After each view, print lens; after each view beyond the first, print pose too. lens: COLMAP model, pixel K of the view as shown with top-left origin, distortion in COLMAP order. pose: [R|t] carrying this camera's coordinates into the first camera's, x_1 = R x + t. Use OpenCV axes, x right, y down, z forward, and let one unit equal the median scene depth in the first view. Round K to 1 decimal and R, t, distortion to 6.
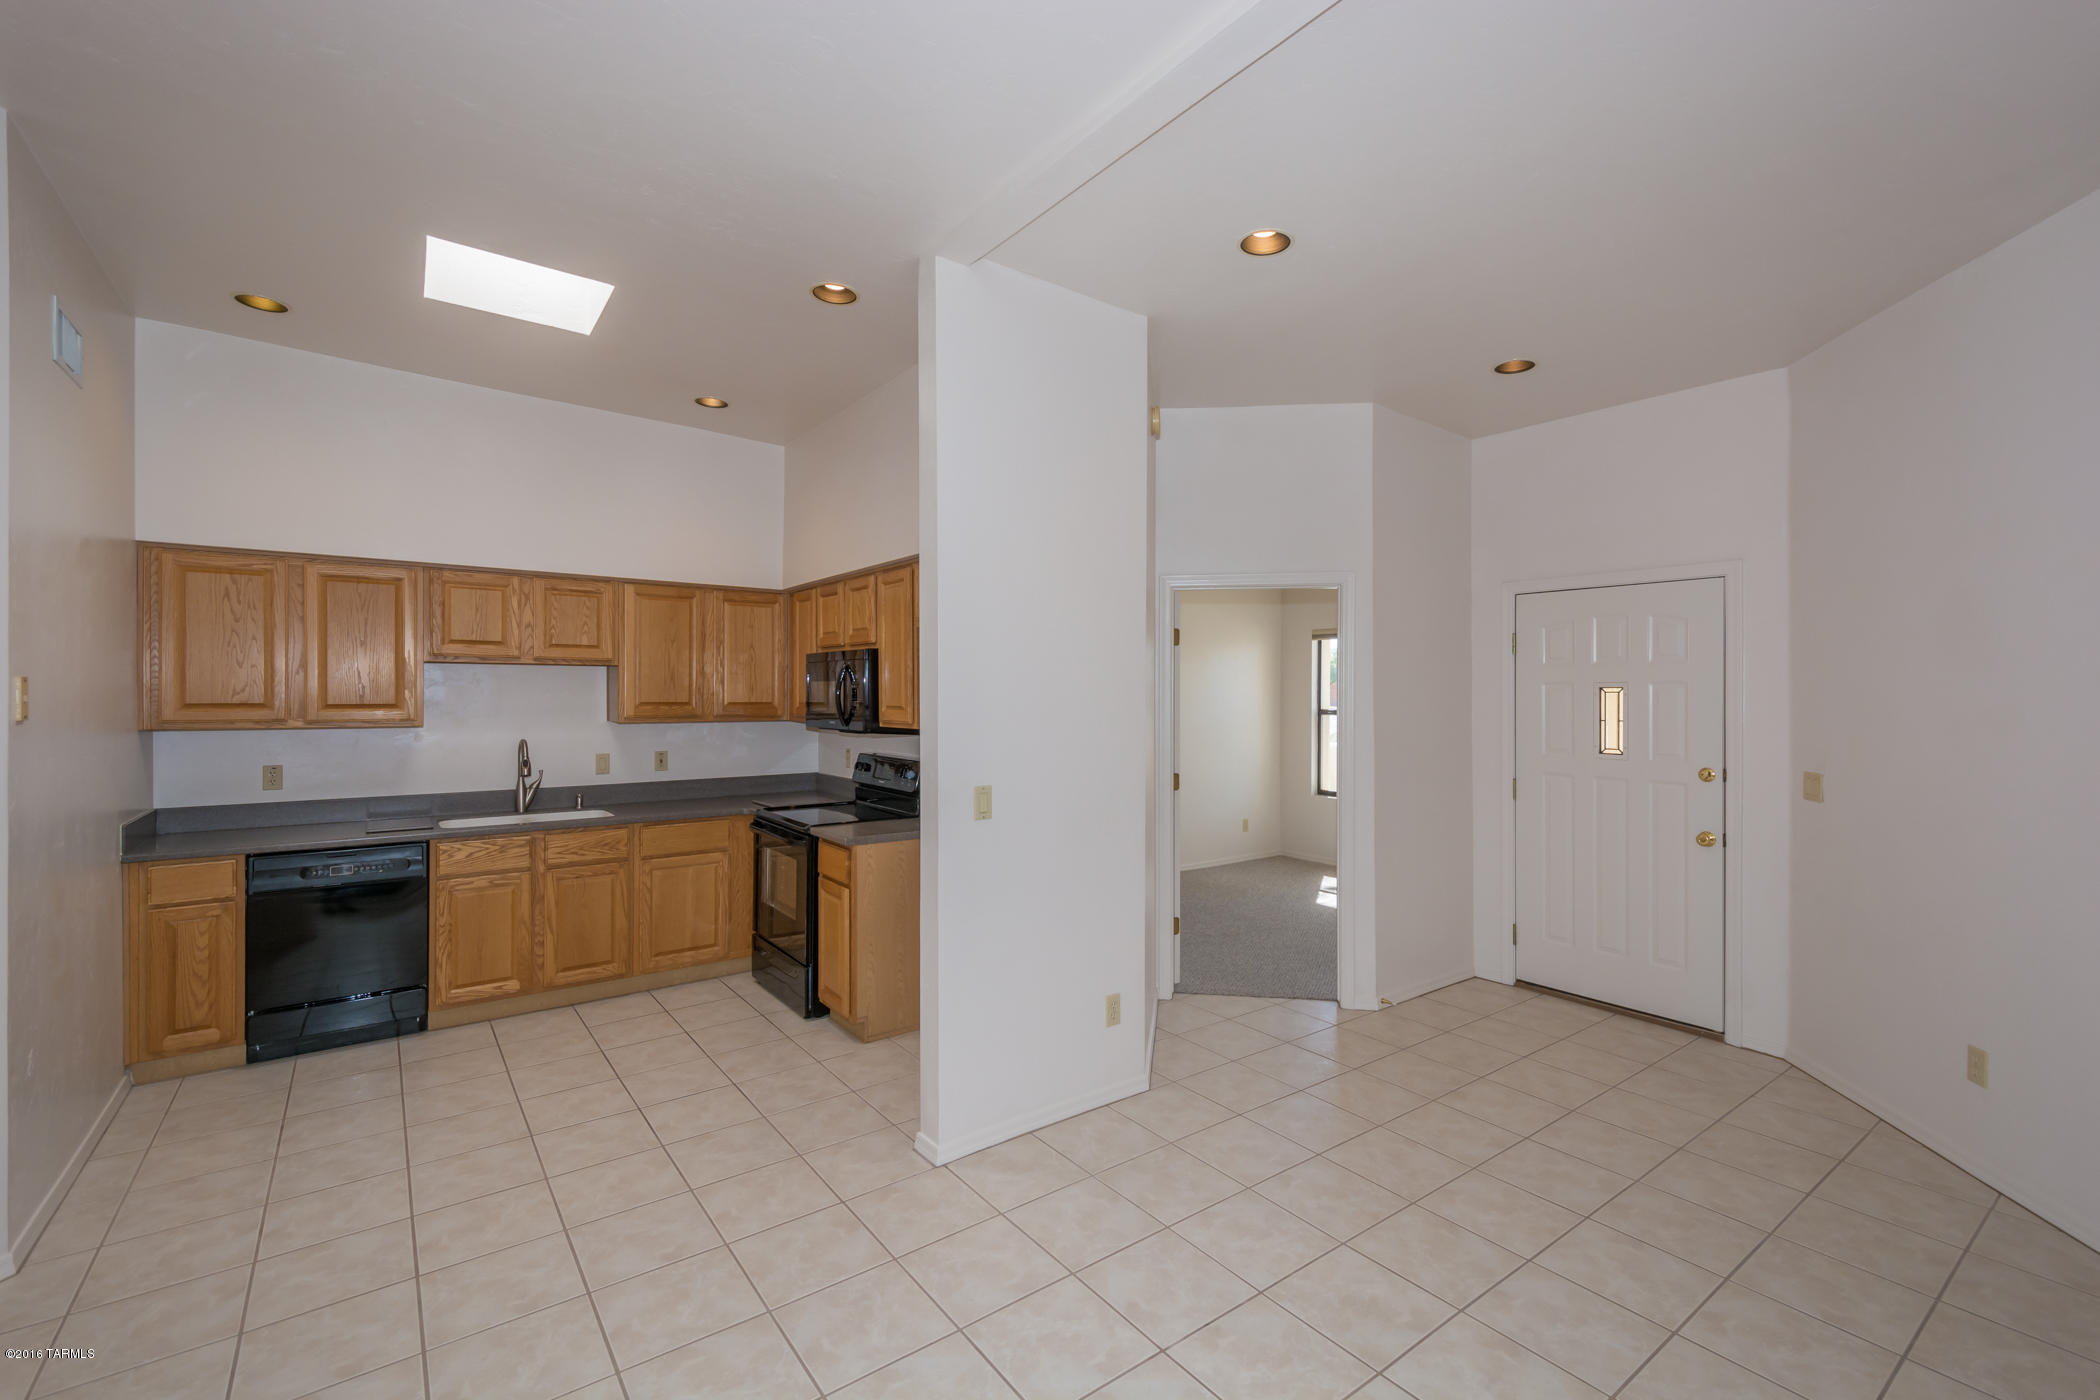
lens RADIAL K [[913.2, 0, 1058.7], [0, 913.2, 699.7], [0, 0, 1]] dist [0.013185, -0.000158]
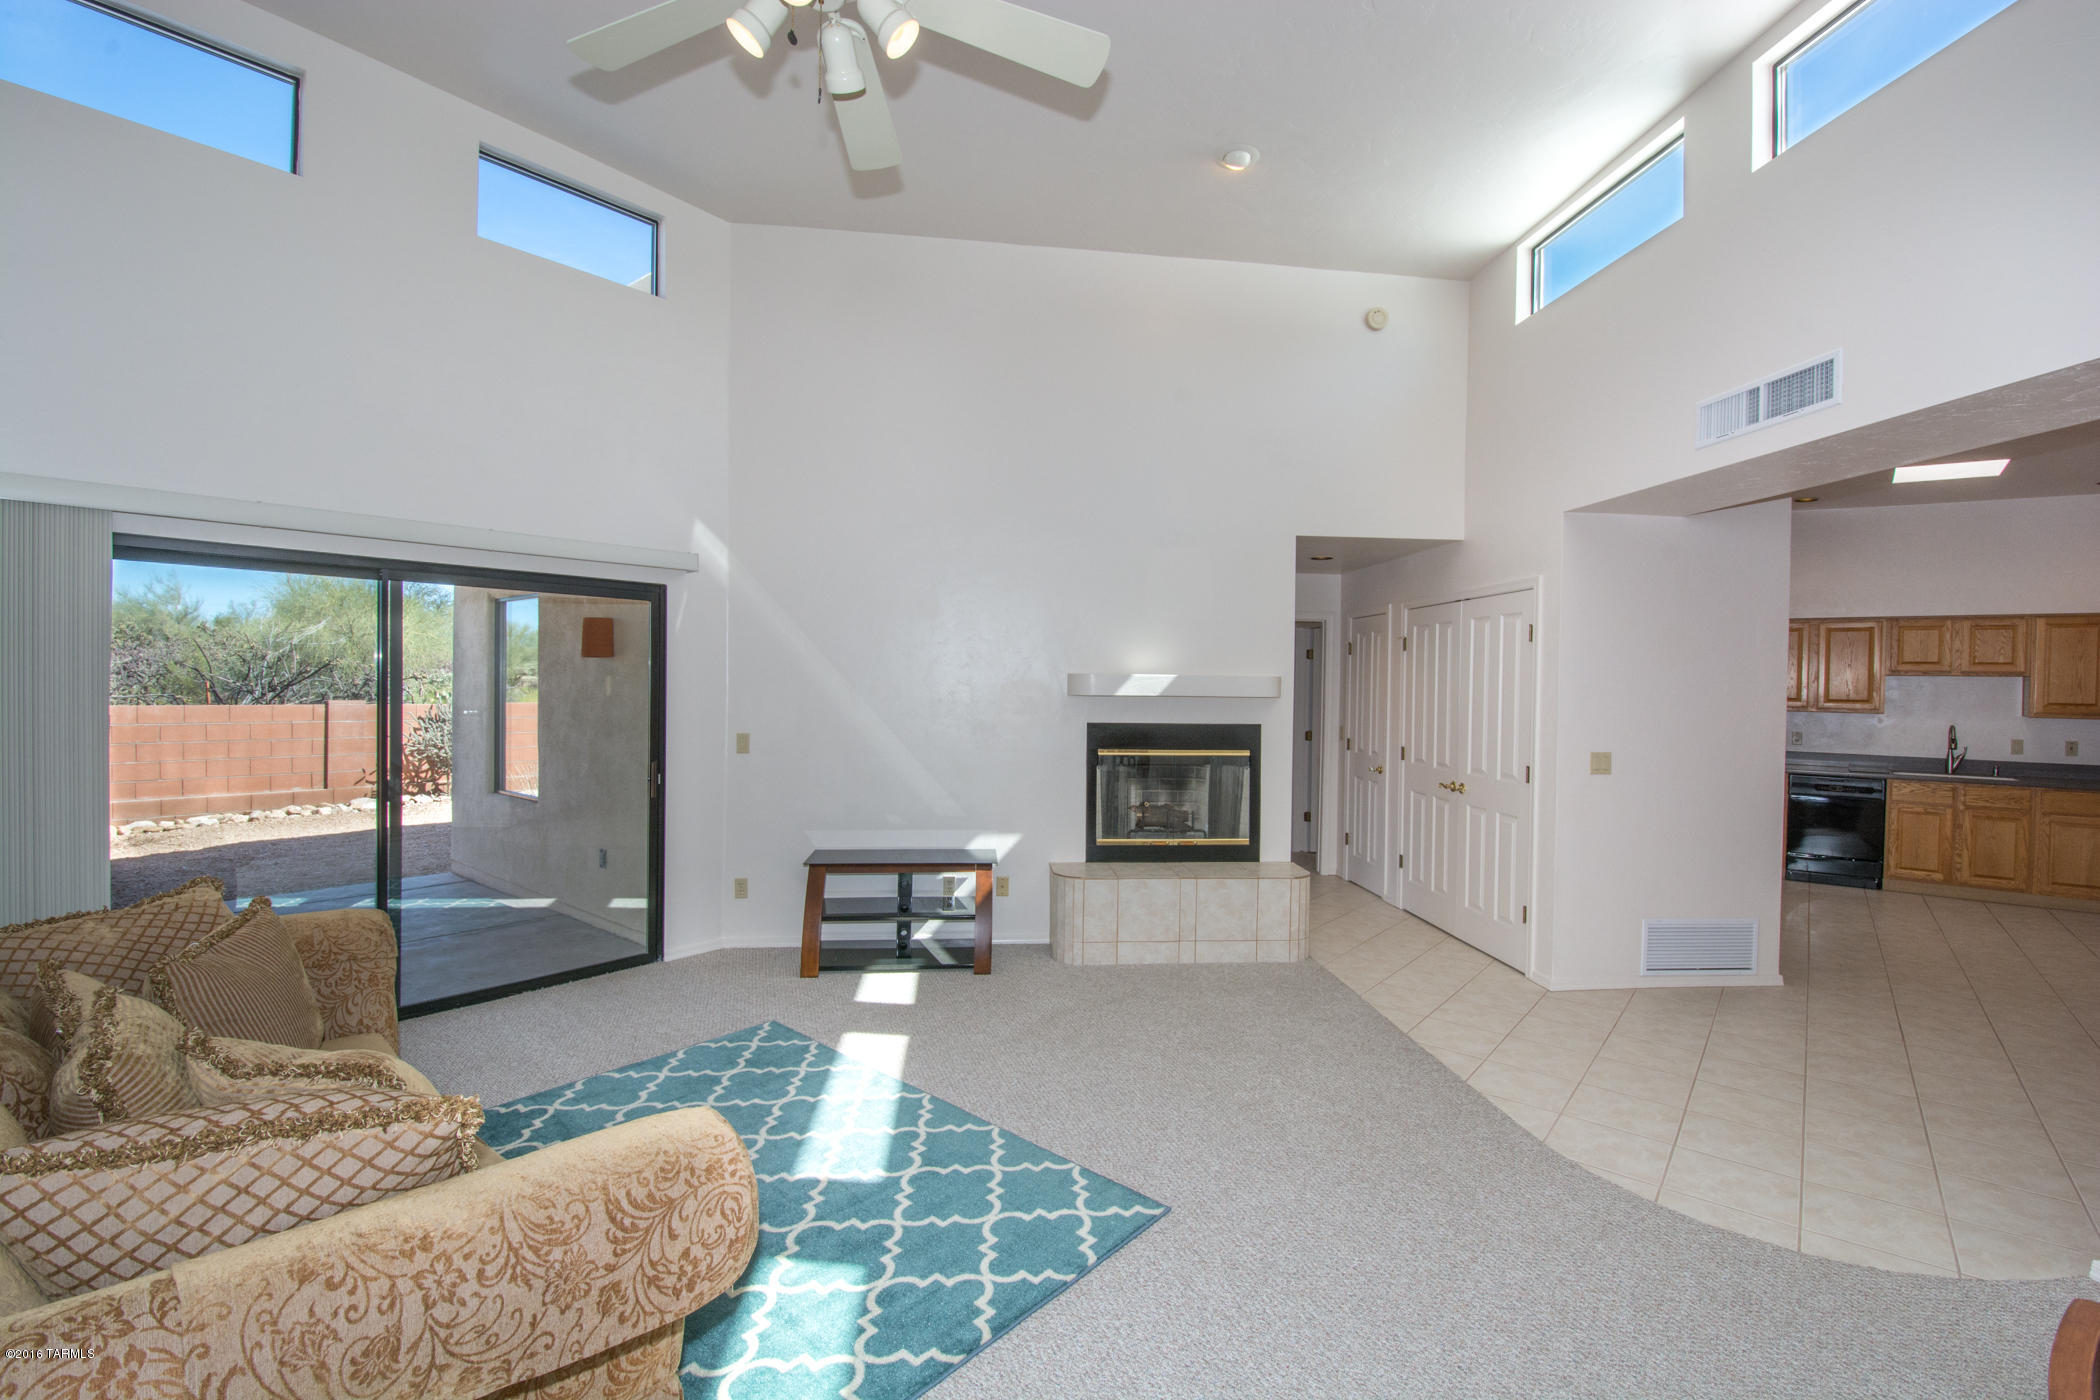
lens RADIAL K [[911.6, 0, 1055.4], [0, 911.6, 697.0], [0, 0, 1]] dist [0.017326, -0.023173]
pose [[0.230392, 0.014526, -0.972989, 0.586575], [-0.019812, 0.999751, 0.010234, 0.011508], [0.972896, 0.016919, 0.230623, -0.870624]]
